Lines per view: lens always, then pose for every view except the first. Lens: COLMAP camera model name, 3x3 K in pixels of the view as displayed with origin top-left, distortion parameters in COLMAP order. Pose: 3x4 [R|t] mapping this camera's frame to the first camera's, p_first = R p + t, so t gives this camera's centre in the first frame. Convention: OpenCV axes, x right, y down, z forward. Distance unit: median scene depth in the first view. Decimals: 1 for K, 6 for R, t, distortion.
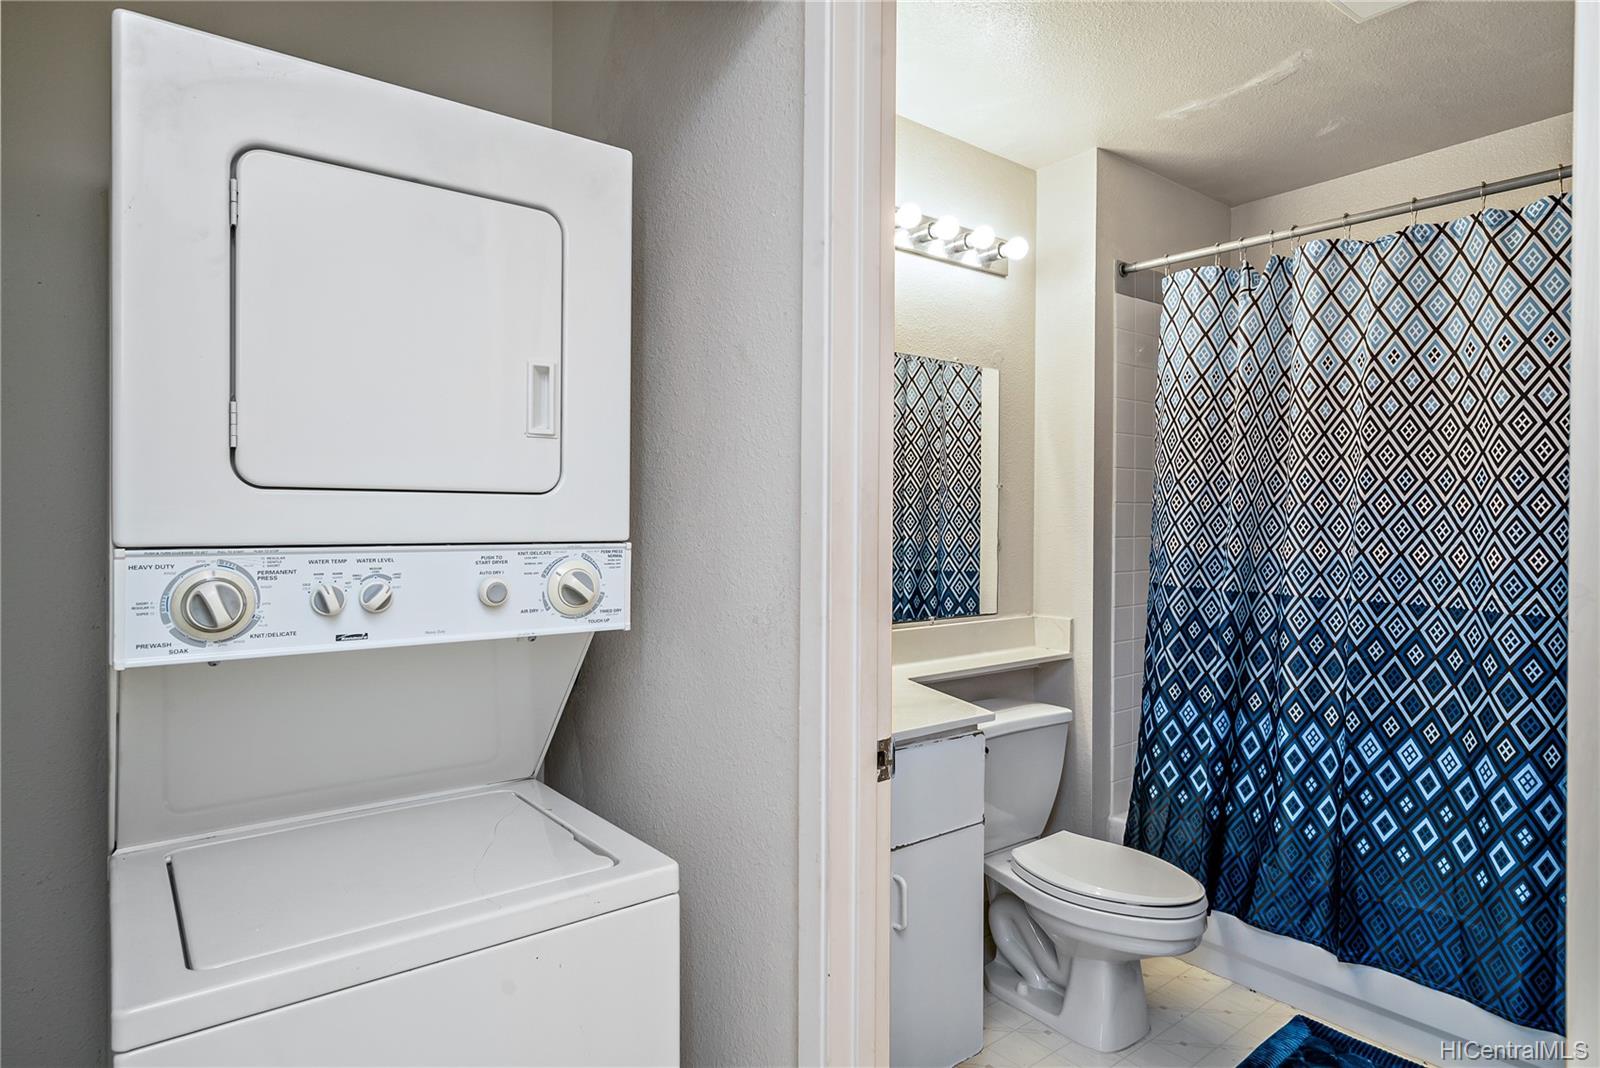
lens RADIAL K [[893.6, 0, 800.0], [0, 893.6, 534.0], [0, 0, 1]] dist [0.018075, -0.003479]
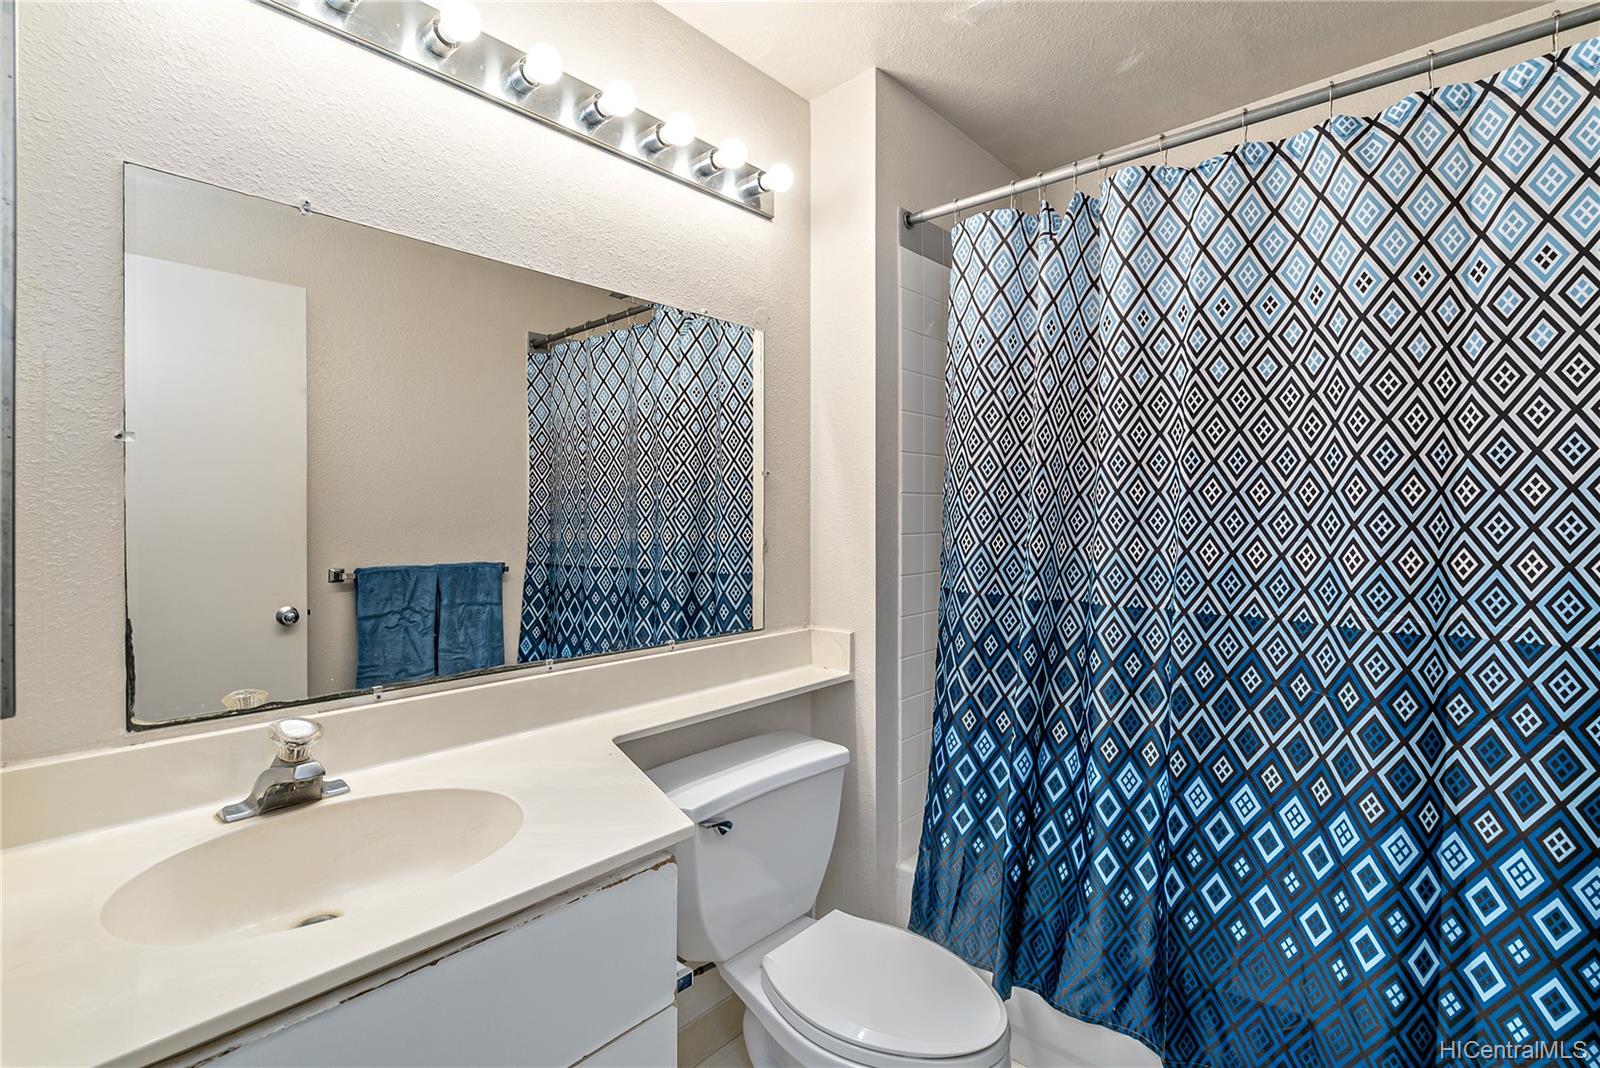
lens RADIAL K [[729.8, 0, 800.0], [0, 729.8, 534.0], [0, 0, 1]] dist [0.000476, 0.000920]
pose [[0.986116, -0.009810, 0.165770, 0.177149], [0.008580, 0.999930, 0.008132, -0.003740], [-0.165838, -0.006596, 0.986131, 0.416643]]
